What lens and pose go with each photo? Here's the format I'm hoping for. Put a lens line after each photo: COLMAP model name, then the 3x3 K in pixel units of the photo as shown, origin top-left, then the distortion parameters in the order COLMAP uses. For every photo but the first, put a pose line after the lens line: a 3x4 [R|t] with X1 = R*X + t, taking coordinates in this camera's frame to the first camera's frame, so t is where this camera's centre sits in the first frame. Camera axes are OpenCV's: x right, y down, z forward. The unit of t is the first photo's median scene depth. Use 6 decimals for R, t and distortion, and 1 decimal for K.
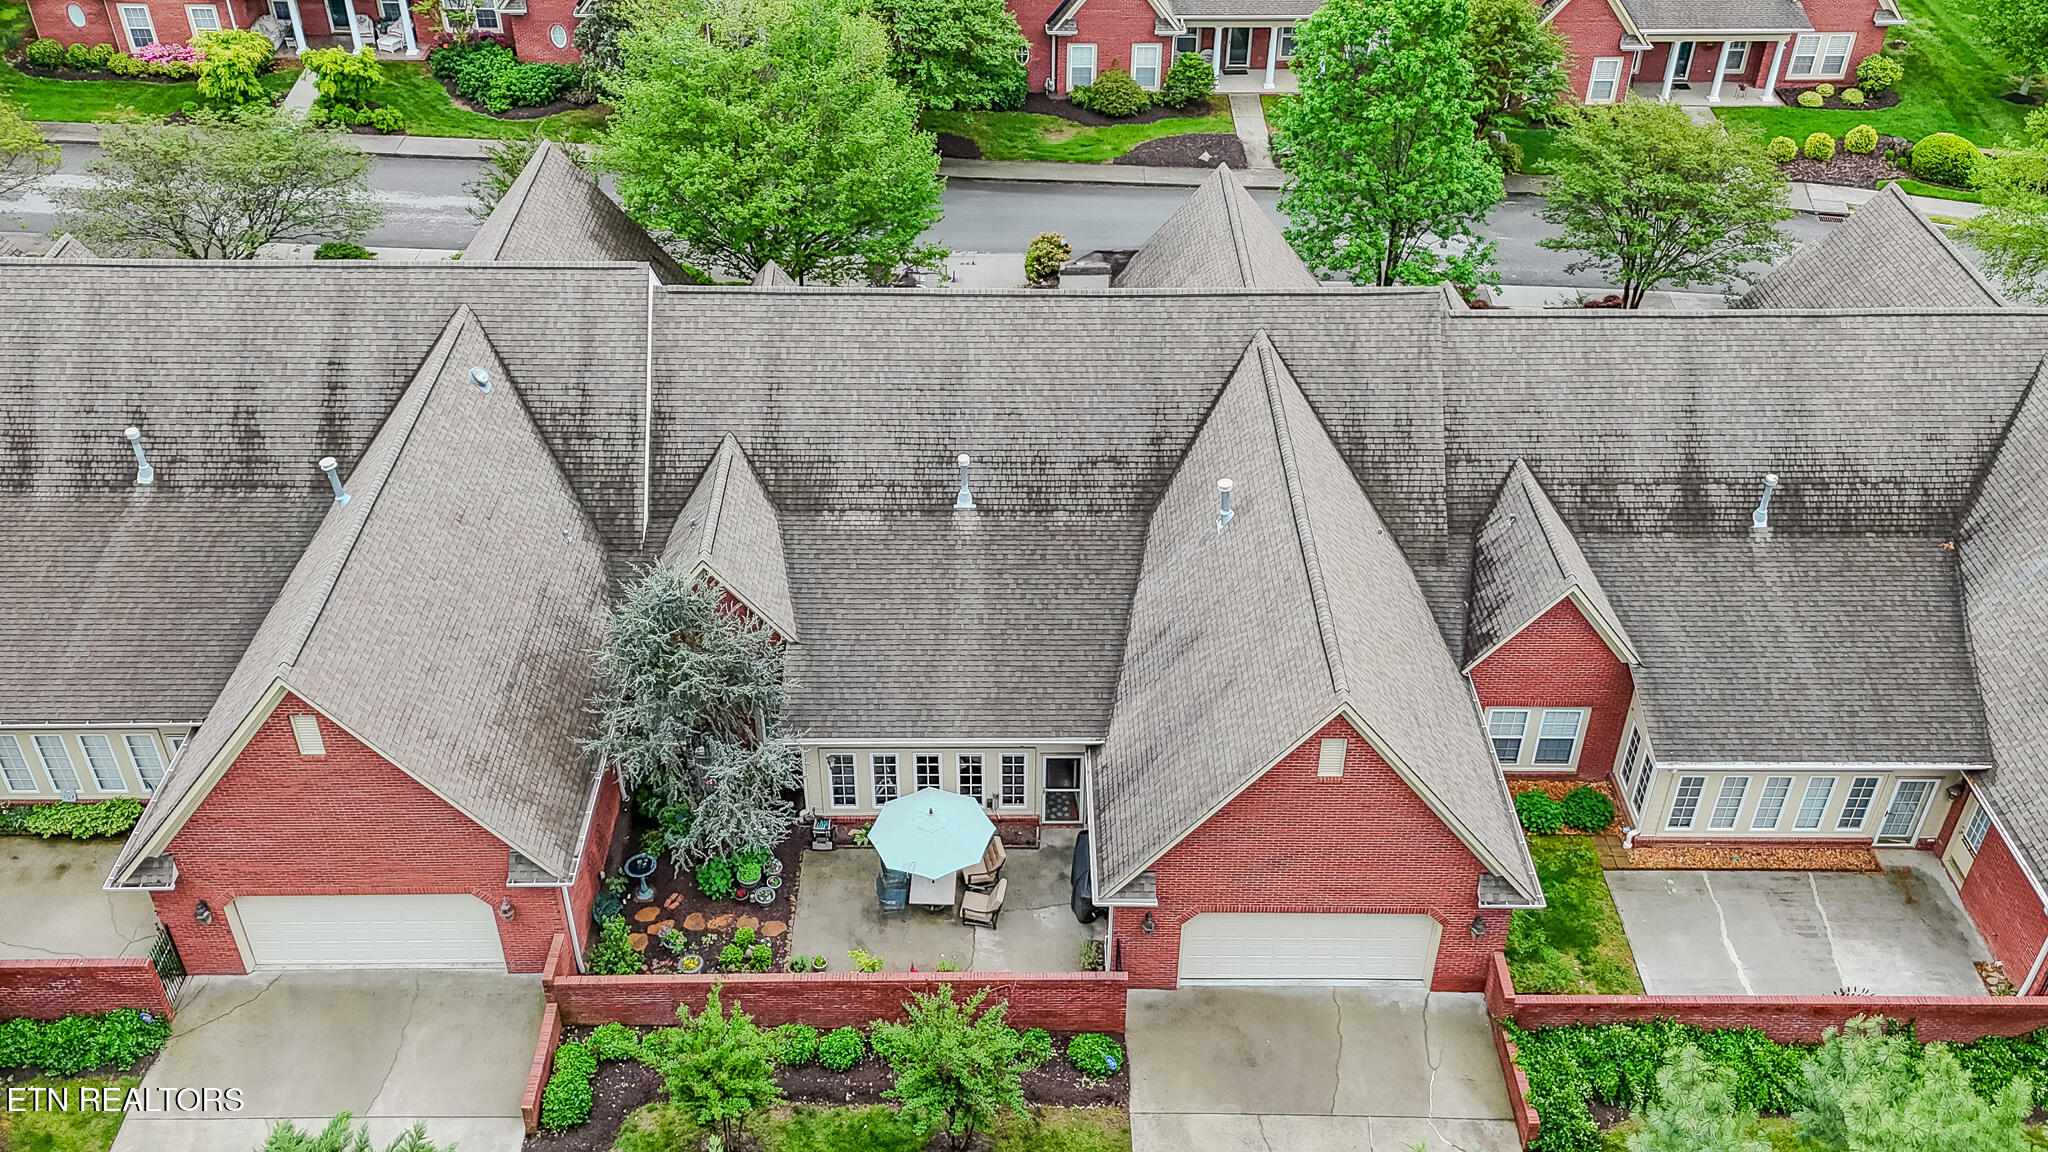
lens RADIAL K [[1806.3, 0, 1008.2], [0, 1806.3, 597.6], [0, 0, 1]] dist [0.071563, -0.116518]
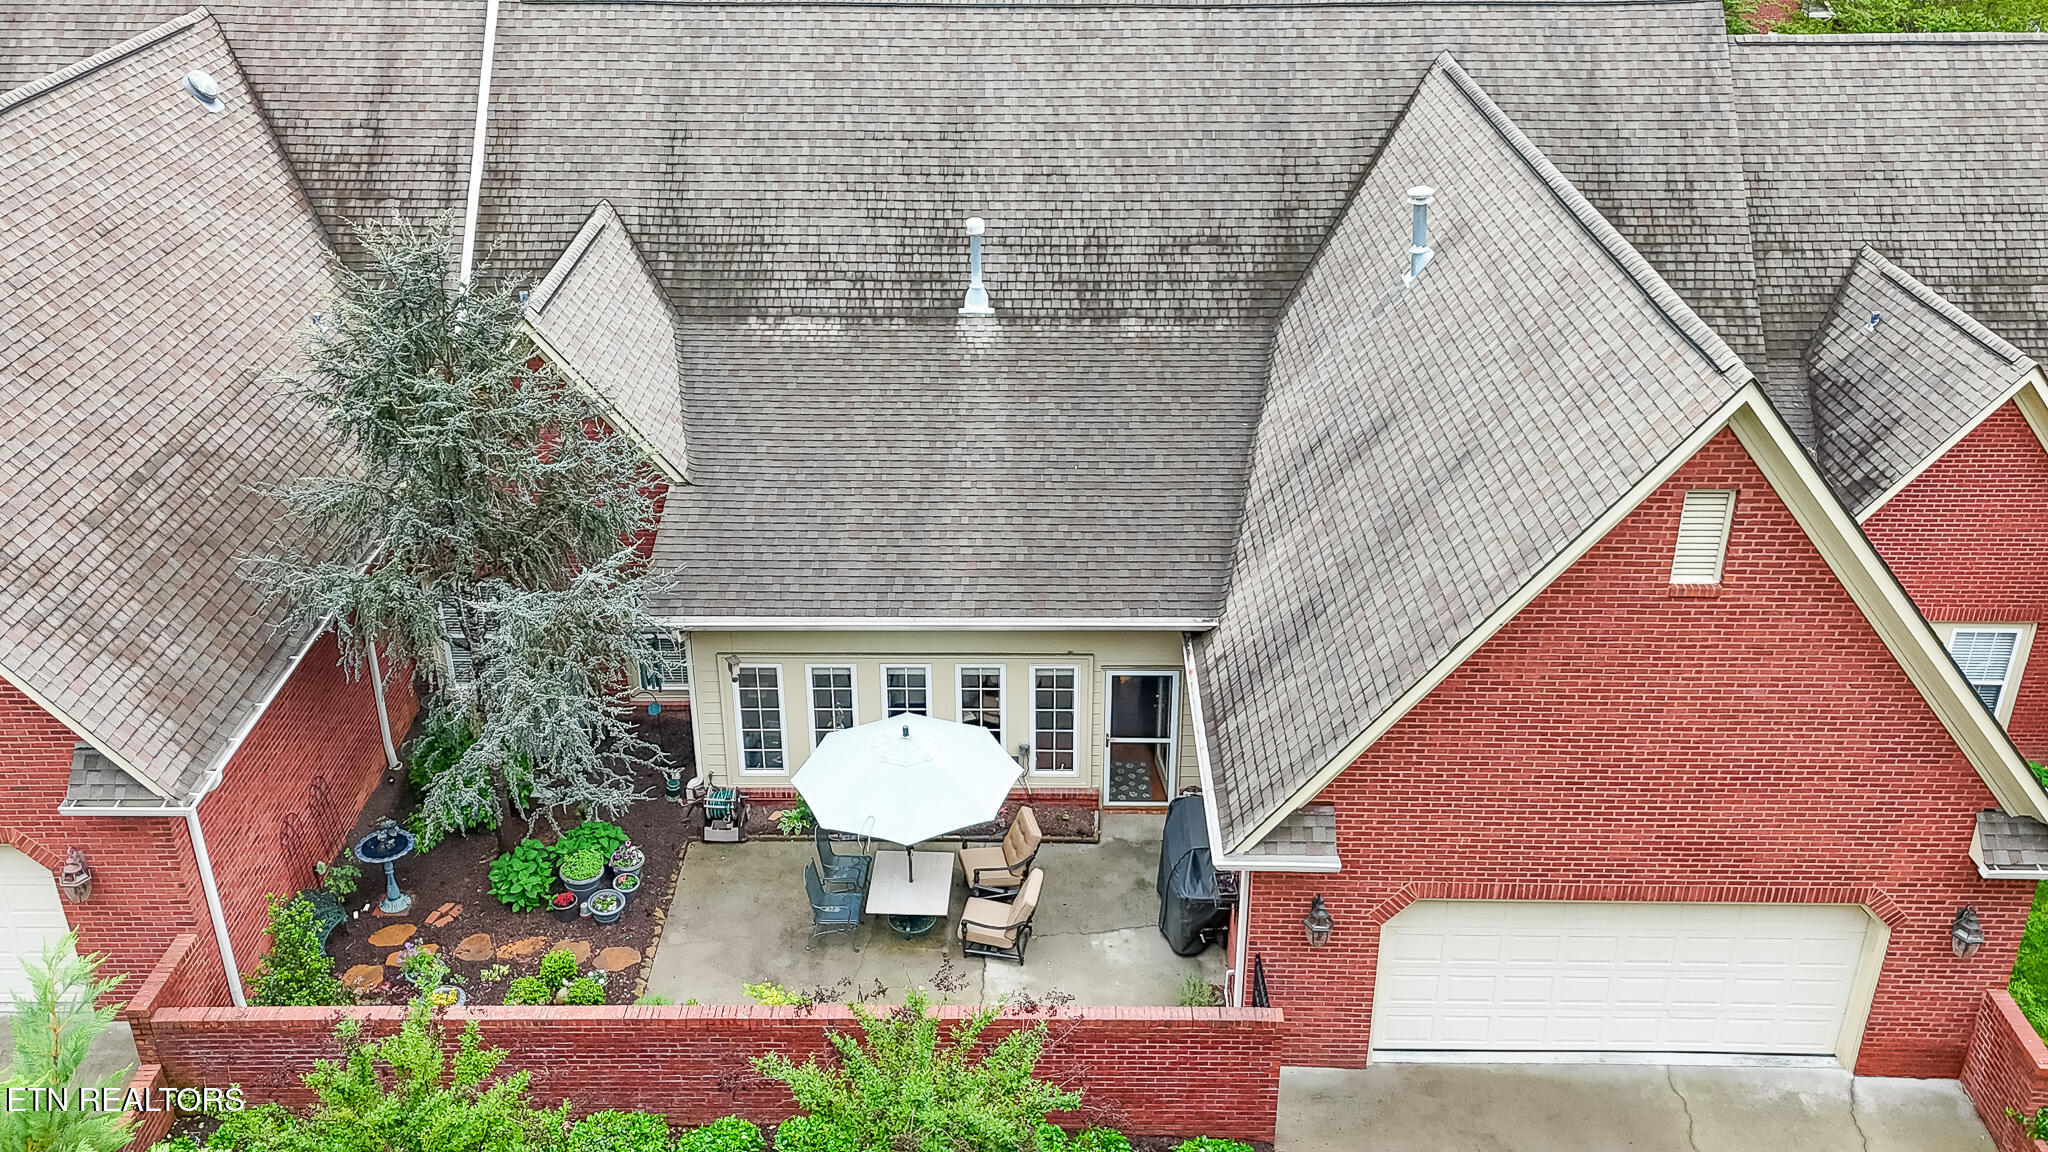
lens RADIAL K [[1806.3, 0, 1008.2], [0, 1806.3, 597.6], [0, 0, 1]] dist [0.071563, -0.116518]
pose [[0.999839, 0.003710, -0.017568, -0.002013], [-0.006503, 0.986821, -0.161683, 0.156174], [0.016737, 0.161771, 0.986686, 0.425237]]
